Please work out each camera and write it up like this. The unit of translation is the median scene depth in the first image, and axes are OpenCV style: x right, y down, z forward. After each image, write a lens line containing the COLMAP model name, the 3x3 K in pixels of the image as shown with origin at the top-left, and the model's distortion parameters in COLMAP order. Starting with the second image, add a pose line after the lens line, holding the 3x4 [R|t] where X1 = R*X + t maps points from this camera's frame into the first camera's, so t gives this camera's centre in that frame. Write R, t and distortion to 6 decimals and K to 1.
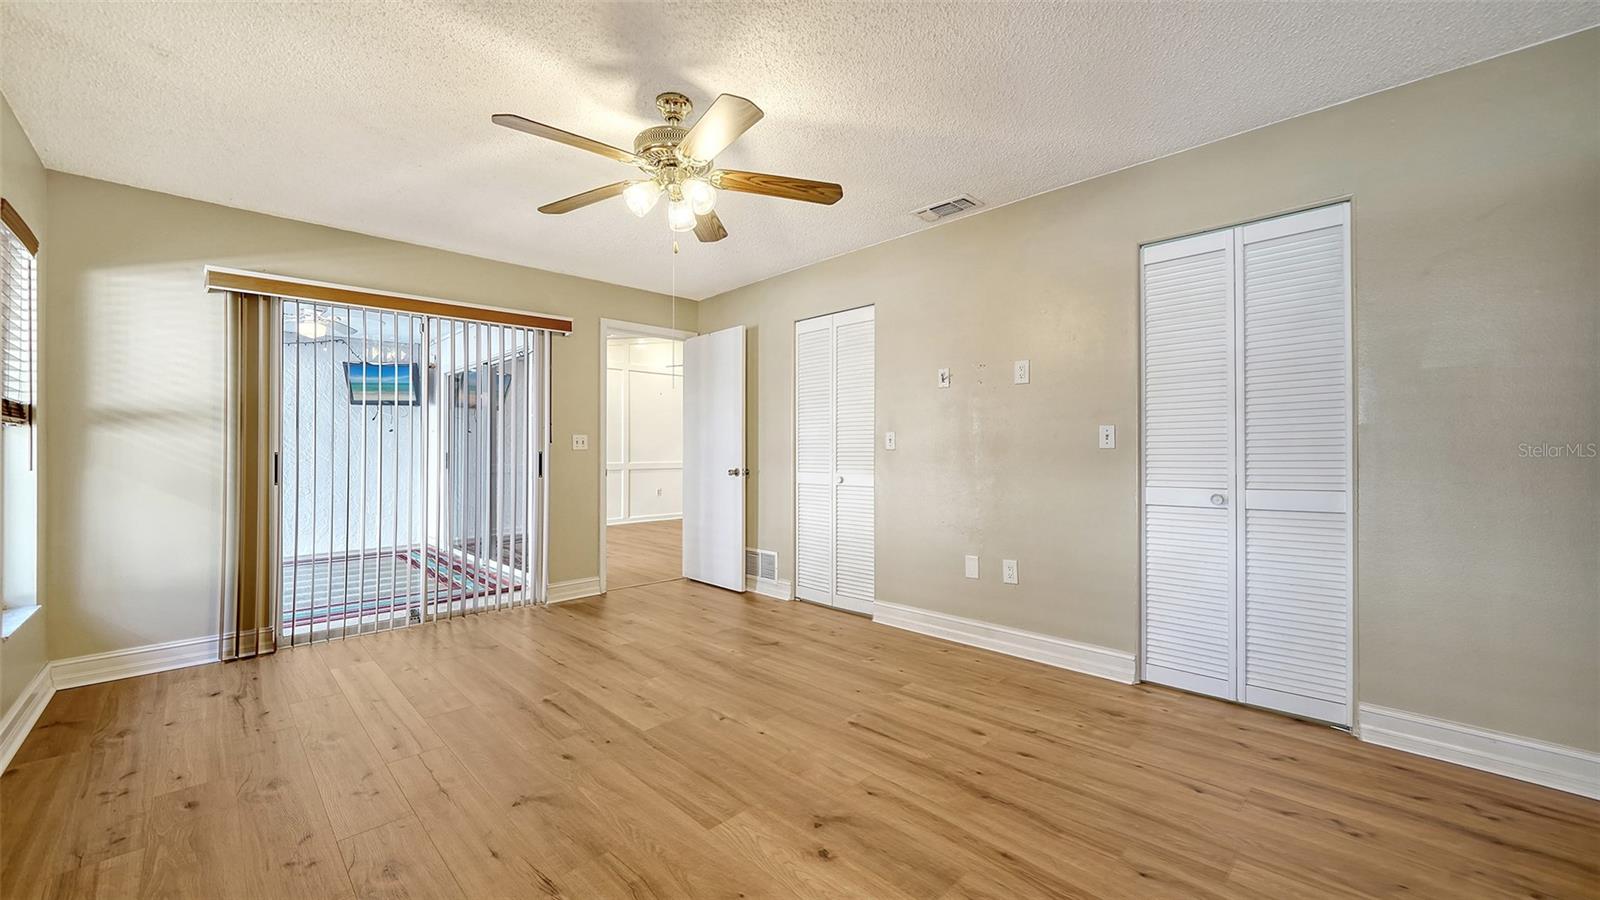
lens RADIAL K [[586.0, 0, 798.6], [0, 586.0, 449.4], [0, 0, 1]] dist [-0.014994, 0.000241]
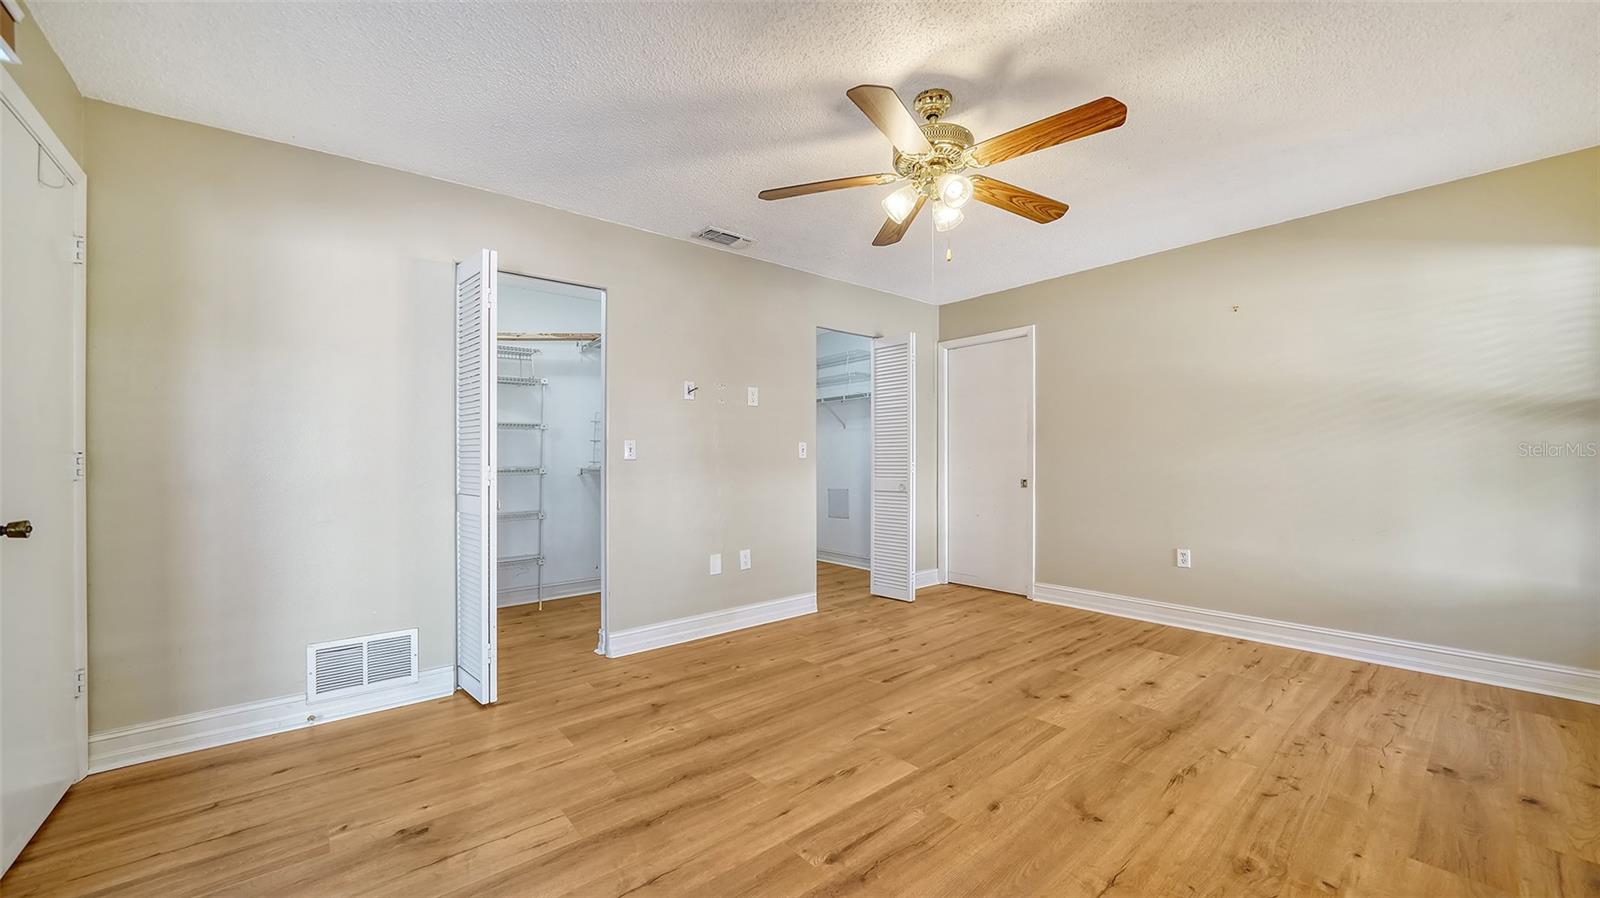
lens RADIAL K [[586.0, 0, 776.4], [0, 586.0, 468.6], [0, 0, 1]] dist [-0.014994, 0.000241]
pose [[0.128032, -0.013688, 0.991676, -1.118099], [0.005190, 0.999900, 0.013131, 0.005402], [-0.991757, 0.003466, 0.128090, 1.041382]]
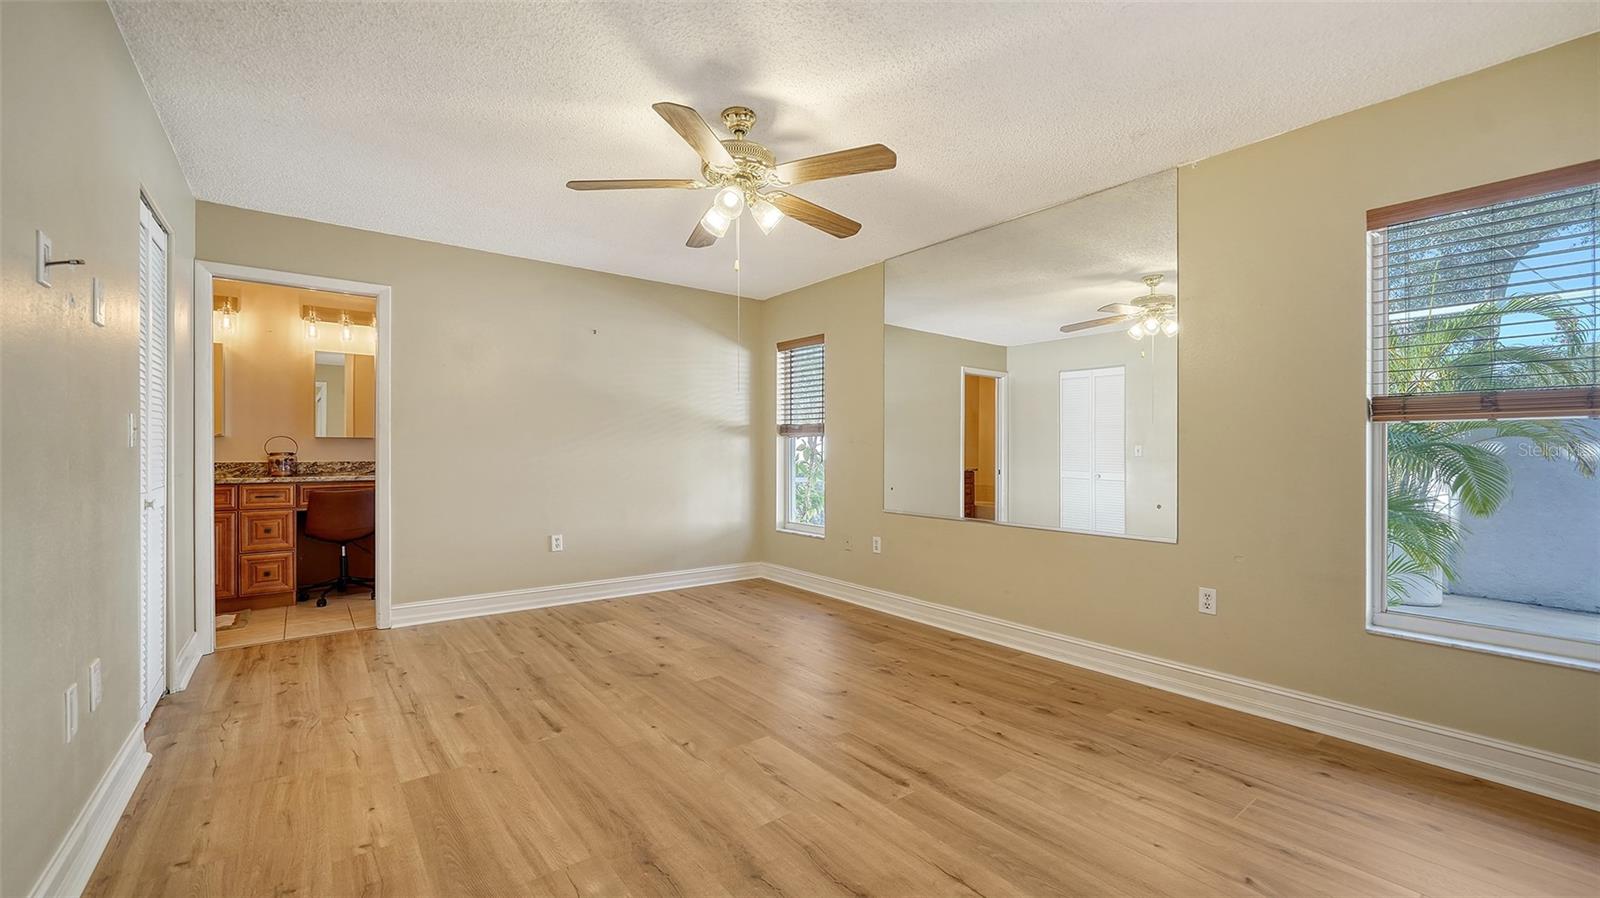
lens RADIAL K [[664.1, 0, 785.5], [0, 664.1, 459.0], [0, 0, 1]] dist [-0.001549, 0.001852]
pose [[-0.988558, -0.001938, 0.150831, -0.437513], [-0.001440, 0.999993, 0.003414, 0.011886], [-0.150836, 0.003158, -0.988554, 1.985438]]
